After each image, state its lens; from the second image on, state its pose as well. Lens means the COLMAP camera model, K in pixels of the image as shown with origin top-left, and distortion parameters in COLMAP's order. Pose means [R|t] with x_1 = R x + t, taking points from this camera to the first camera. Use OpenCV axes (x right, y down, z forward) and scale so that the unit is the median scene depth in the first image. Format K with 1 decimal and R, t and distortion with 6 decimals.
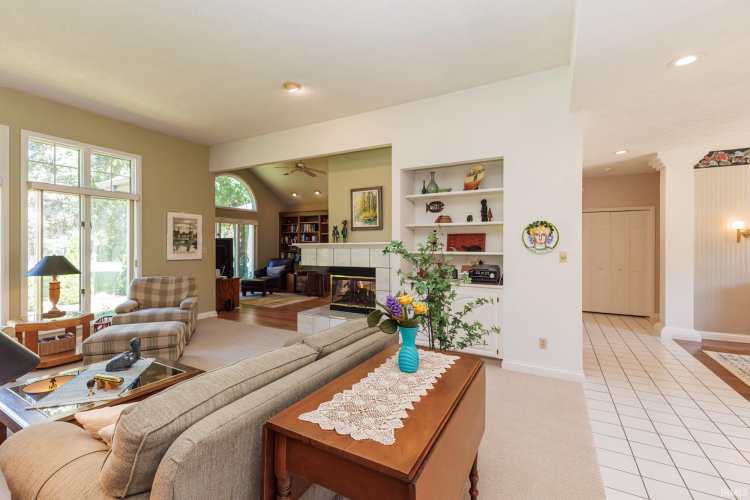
lens RADIAL K [[326.7, 0, 377.0], [0, 326.7, 246.2], [0, 0, 1]] dist [0.003566, -0.000031]
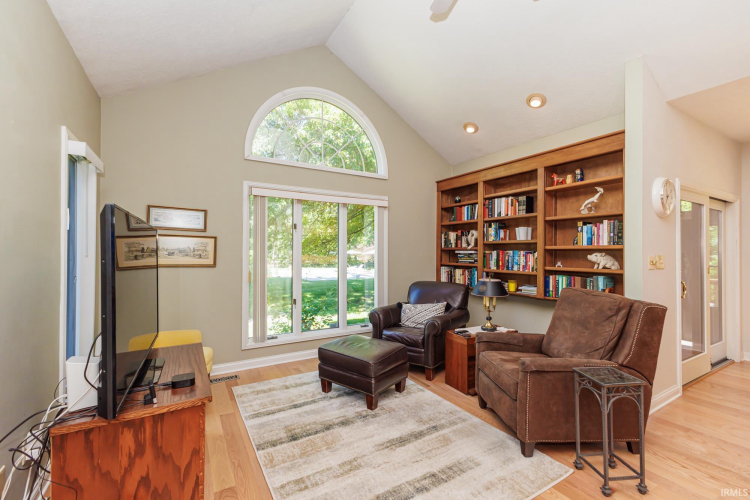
lens RADIAL K [[325.6, 0, 376.9], [0, 325.6, 248.9], [0, 0, 1]] dist [0.006643, -0.000283]
pose [[0.859522, -0.005705, -0.511067, -0.318129], [-0.002254, 0.999886, -0.014954, 0.001653], [0.511094, 0.014005, 0.859411, 1.297536]]
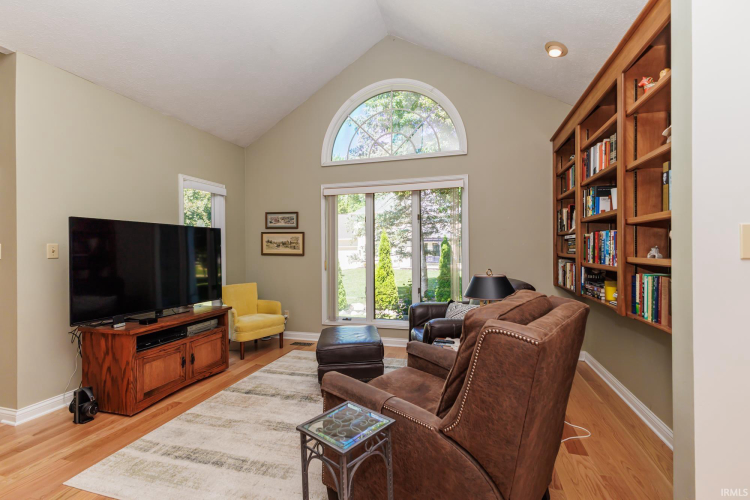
lens RADIAL K [[325.6, 0, 376.9], [0, 325.6, 248.9], [0, 0, 1]] dist [0.006643, -0.000283]
pose [[0.218024, -0.008386, -0.975907, -0.041175], [0.008964, 0.999938, -0.006590, 0.020748], [0.975902, -0.007311, 0.218085, 1.754618]]
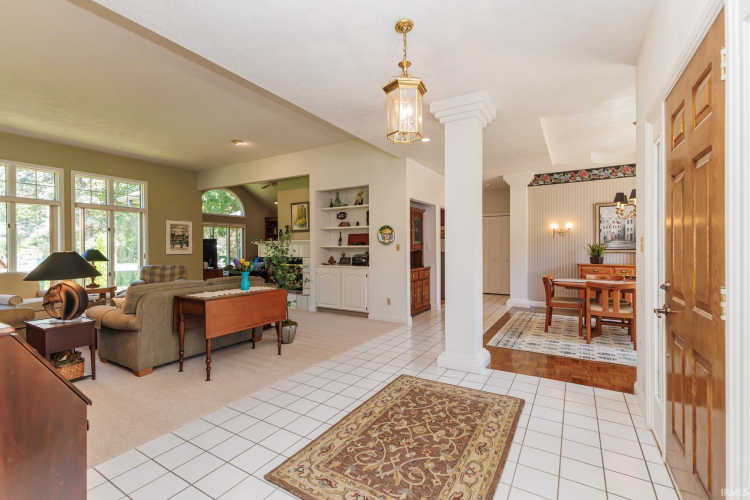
lens RADIAL K [[325.6, 0, 376.9], [0, 325.6, 248.9], [0, 0, 1]] dist [0.006643, -0.000283]
pose [[0.999323, -0.006443, -0.036226, 0.368722], [0.006563, 0.999973, 0.003218, 0.023876], [0.036205, -0.003454, 0.999338, -0.436344]]
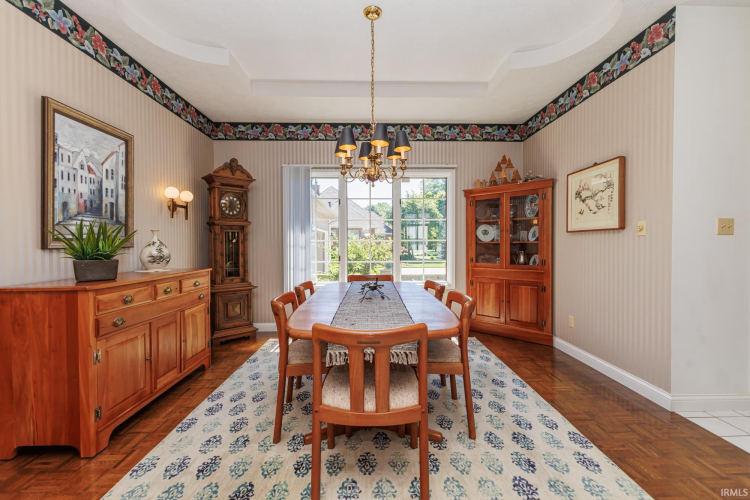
lens RADIAL K [[325.6, 0, 376.9], [0, 325.6, 248.9], [0, 0, 1]] dist [0.006643, -0.000283]
pose [[-0.497447, -0.016299, 0.867341, 0.622187], [-0.000402, 0.999828, 0.018558, 0.040513], [-0.867494, 0.008883, -0.497368, 0.745681]]
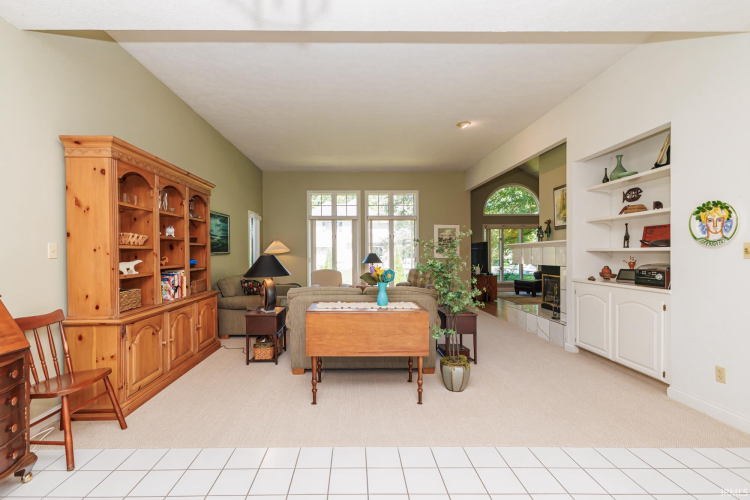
lens RADIAL K [[328.5, 0, 356.0], [0, 328.5, 255.4], [0, 0, 1]] dist [0.001778, -0.000176]
pose [[0.484534, 0.002123, -0.874770, 0.541051], [0.005226, 0.999972, 0.005322, 0.024066], [0.874757, -0.007151, 0.484509, -0.018211]]
